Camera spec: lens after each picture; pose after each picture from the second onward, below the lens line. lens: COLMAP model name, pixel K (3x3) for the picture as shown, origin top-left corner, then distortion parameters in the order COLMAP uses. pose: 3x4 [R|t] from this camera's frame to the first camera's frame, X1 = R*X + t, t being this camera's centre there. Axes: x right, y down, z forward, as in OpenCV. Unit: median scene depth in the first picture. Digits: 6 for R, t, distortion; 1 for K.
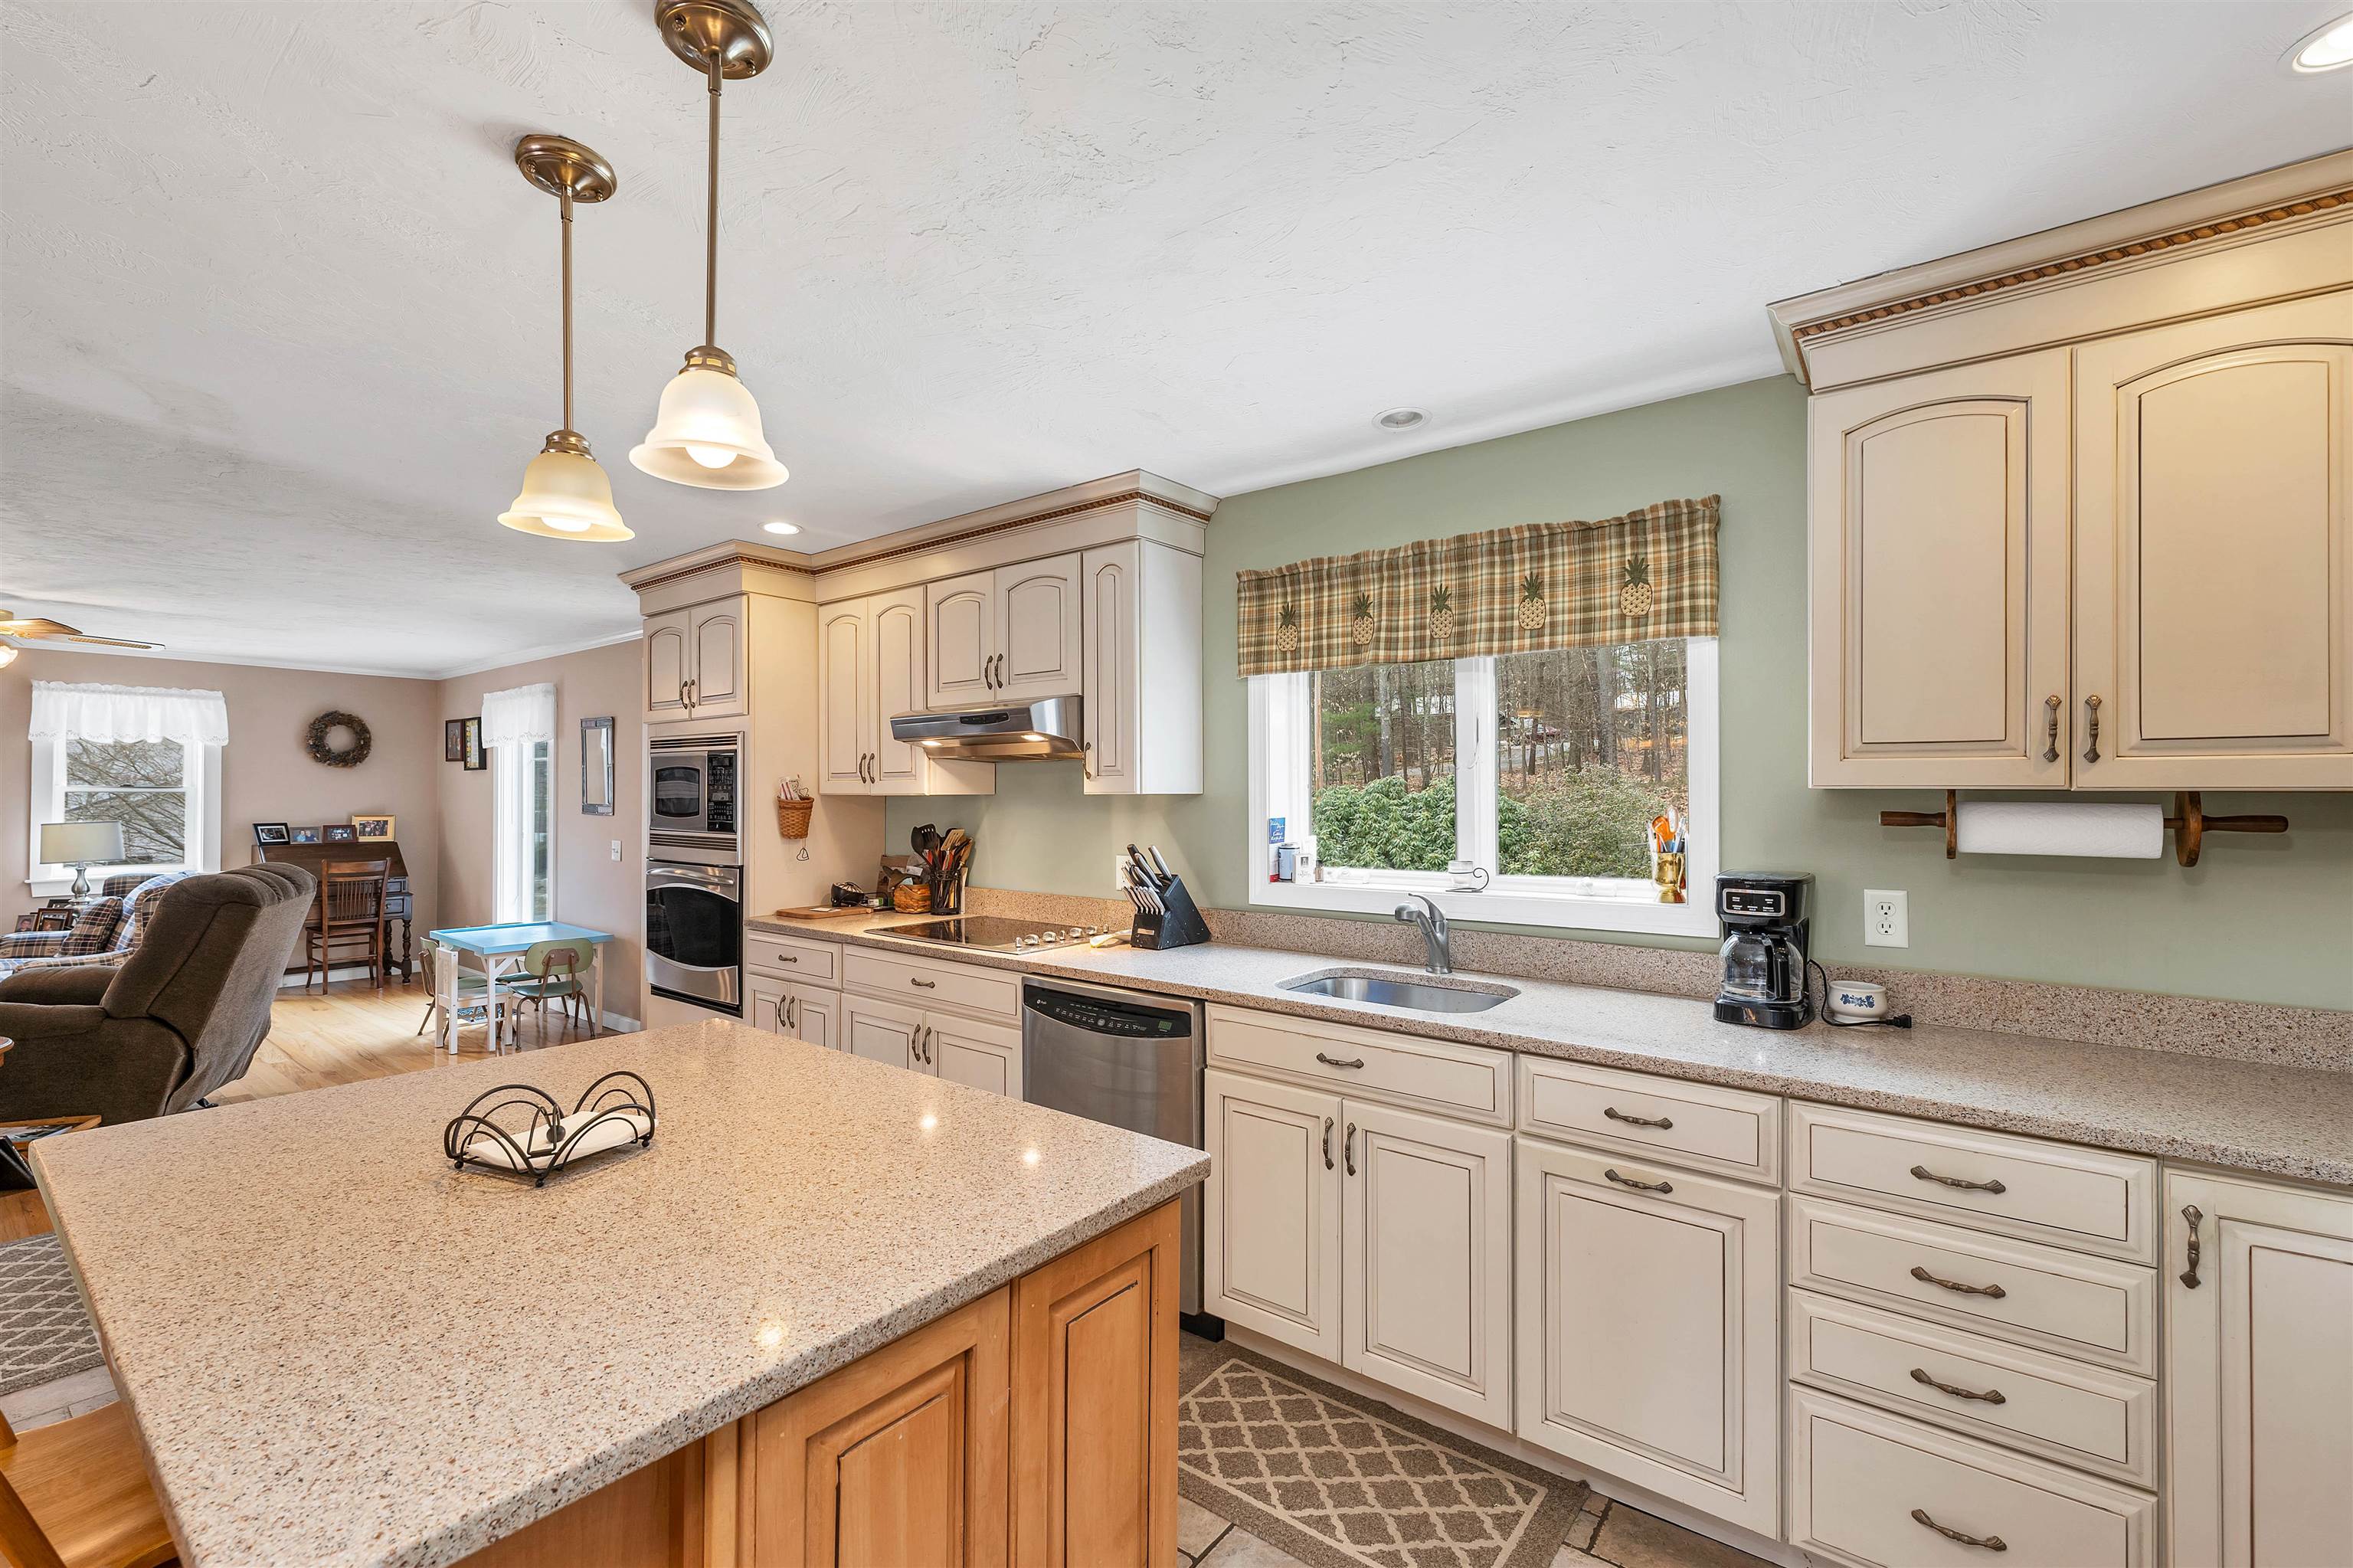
lens RADIAL K [[986.7, 0, 1173.3], [0, 986.7, 776.1], [0, 0, 1]] dist [-0.002346, -0.000637]
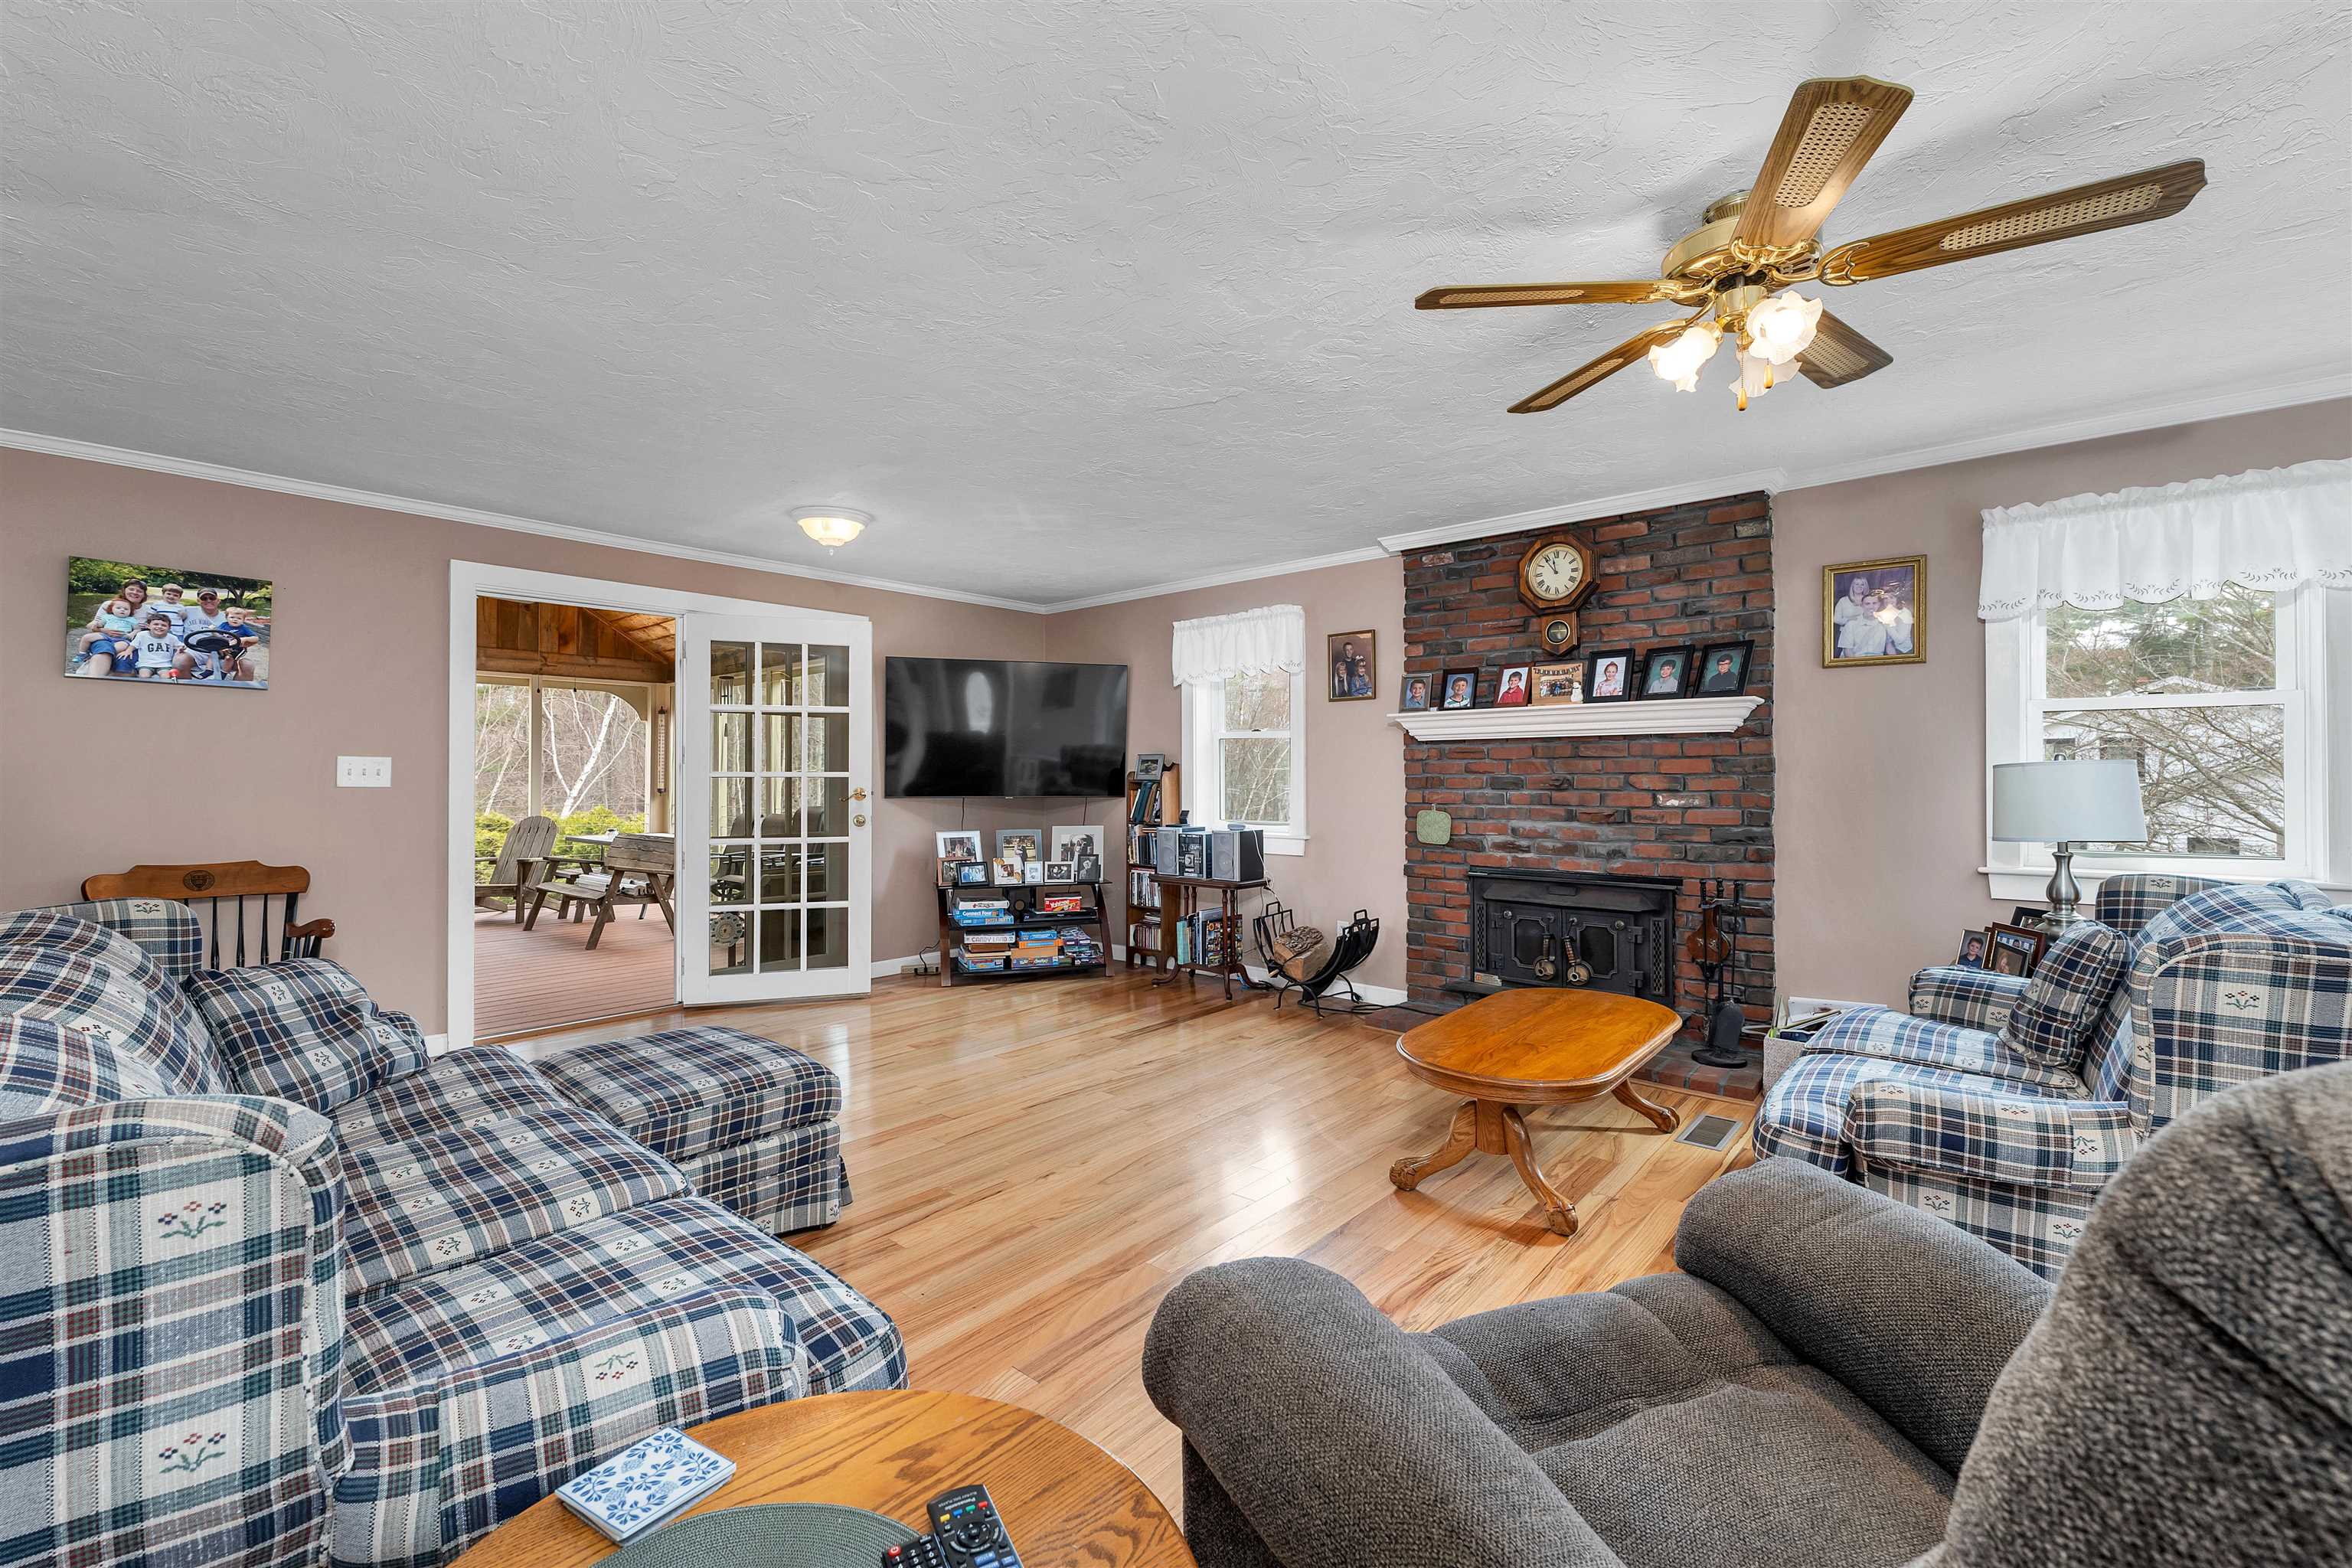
lens RADIAL K [[986.3, 0, 1164.9], [0, 986.3, 776.7], [0, 0, 1]] dist [-0.002346, -0.000637]
pose [[-0.065833, -0.001607, -0.997829, -1.226293], [0.019593, 0.999804, -0.002902, 0.098472], [0.997638, -0.019742, -0.065789, 1.218677]]
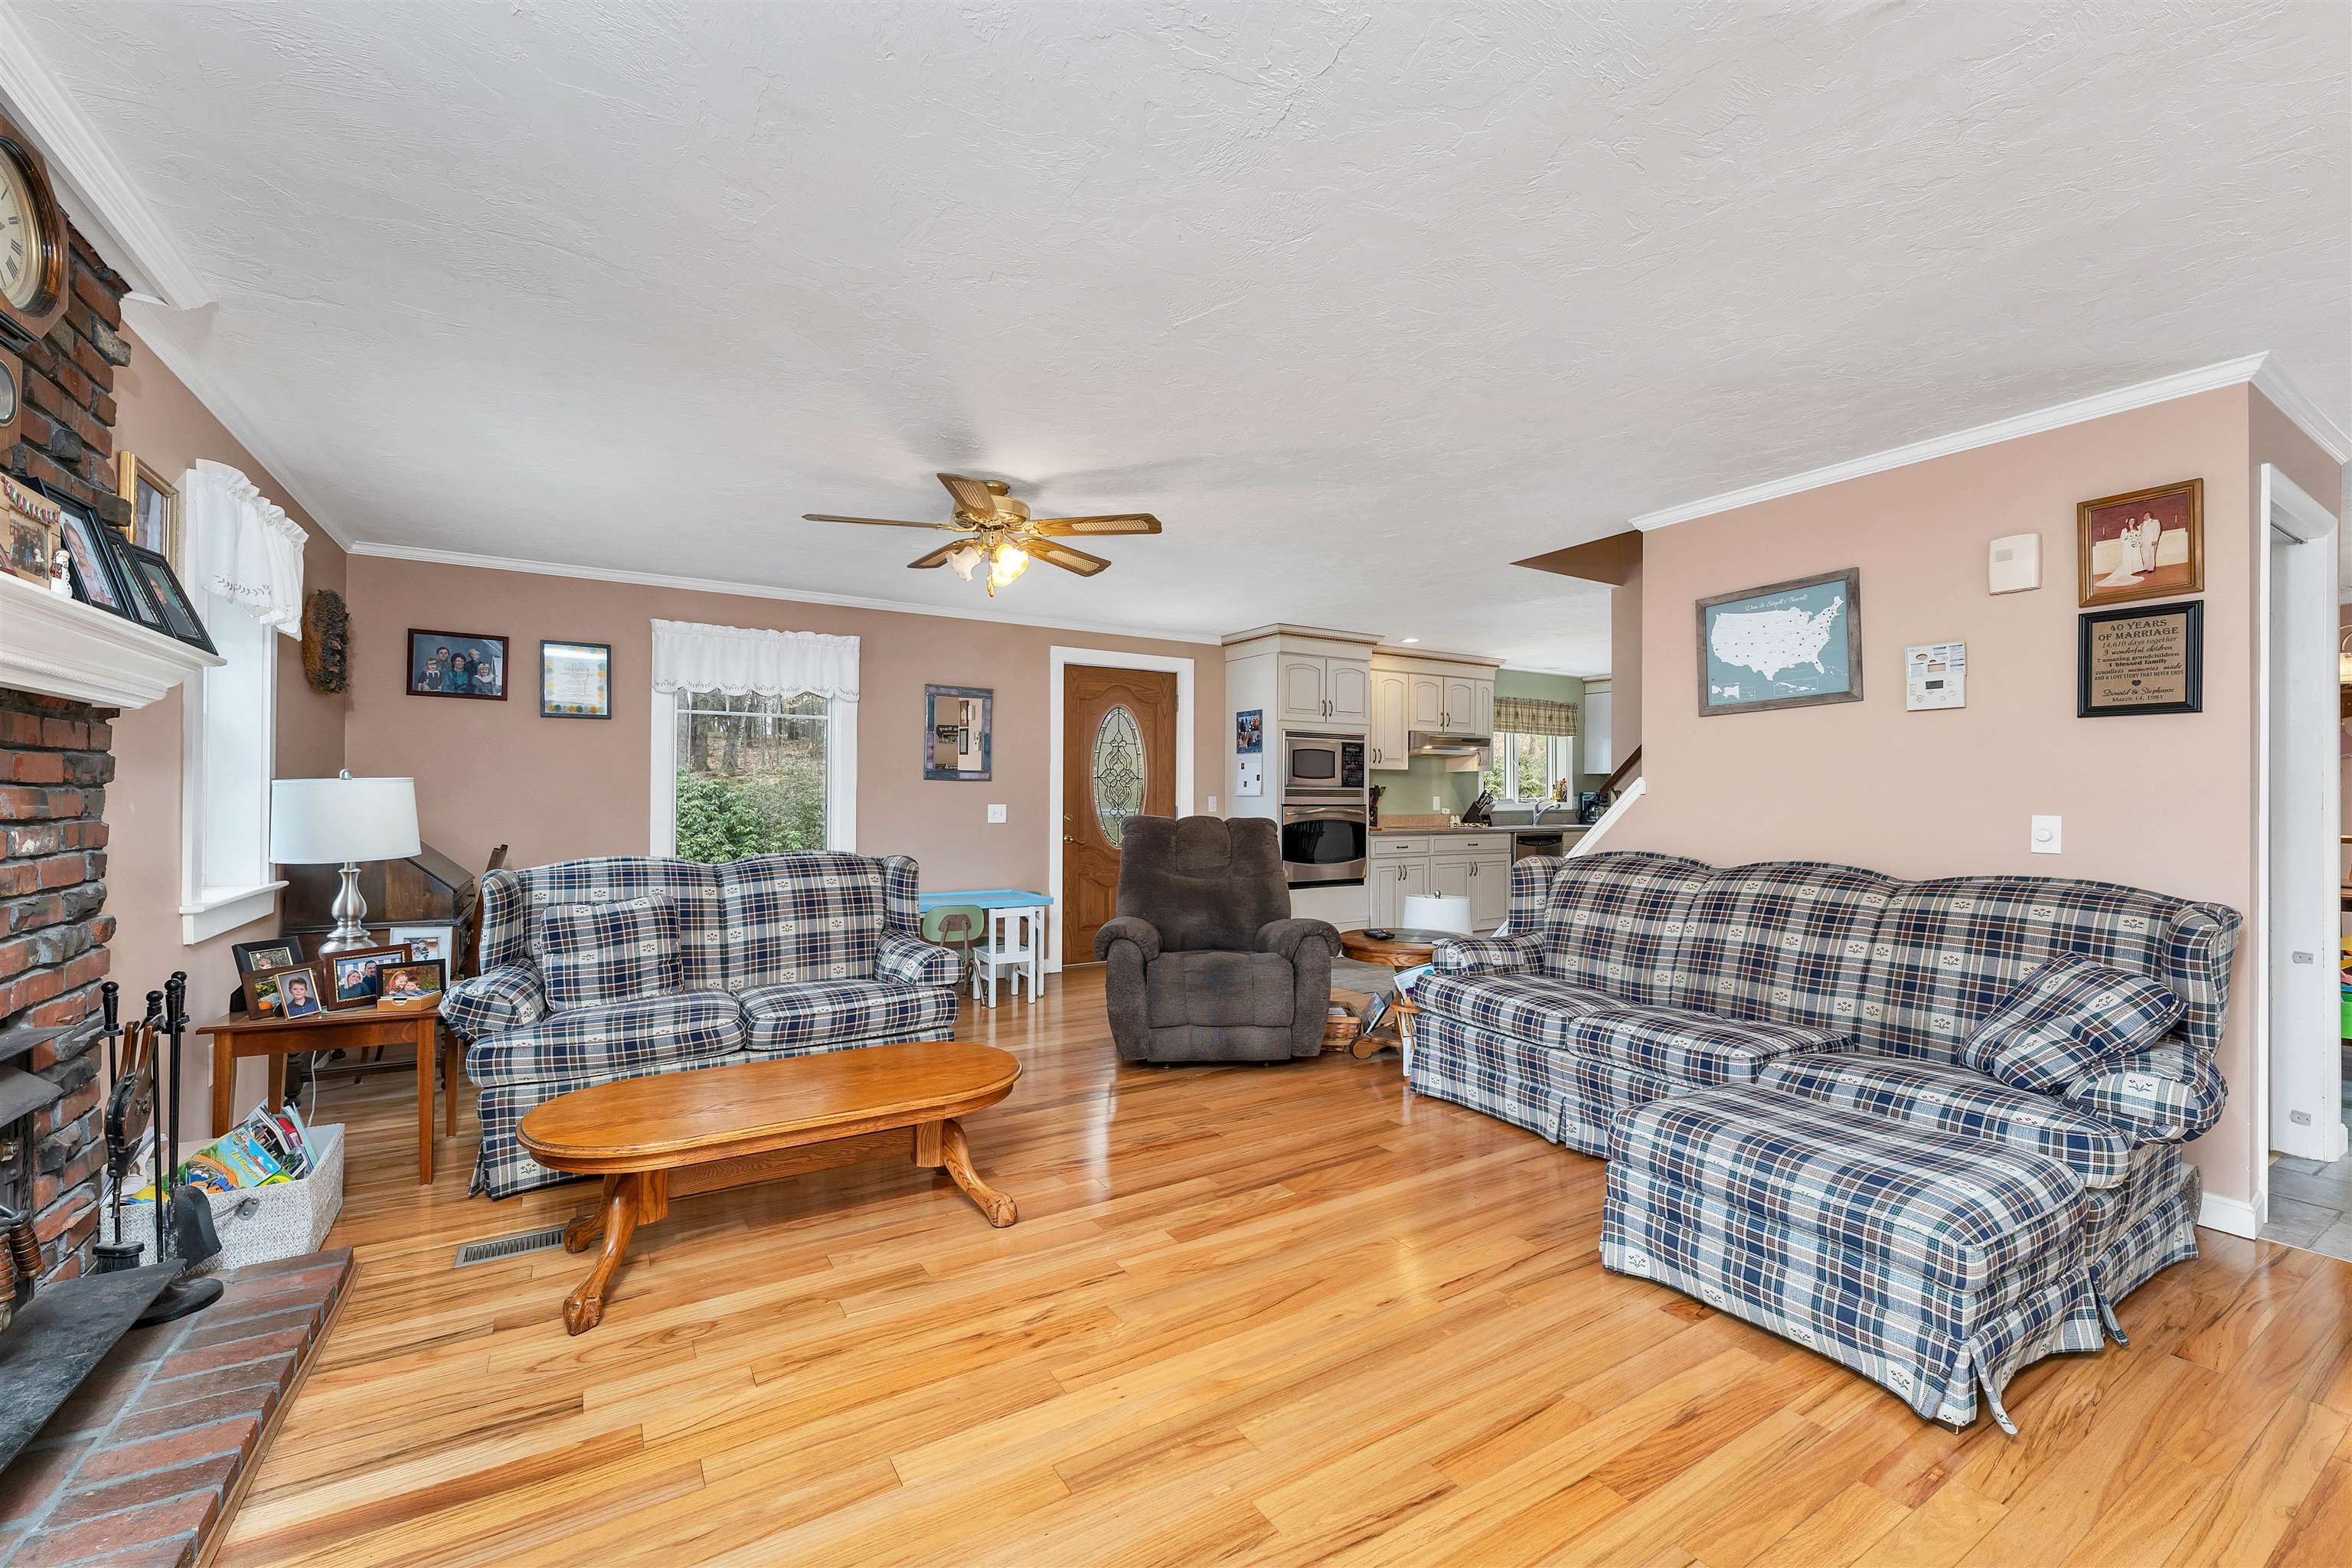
lens RADIAL K [[986.3, 0, 1177.4], [0, 986.3, 785.6], [0, 0, 1]] dist [-0.002346, -0.000637]
pose [[0.340958, 0.012816, 0.939991, -3.051527], [-0.019664, 0.999786, -0.006499, 0.095897], [-0.939873, -0.016268, 0.341137, 0.902464]]
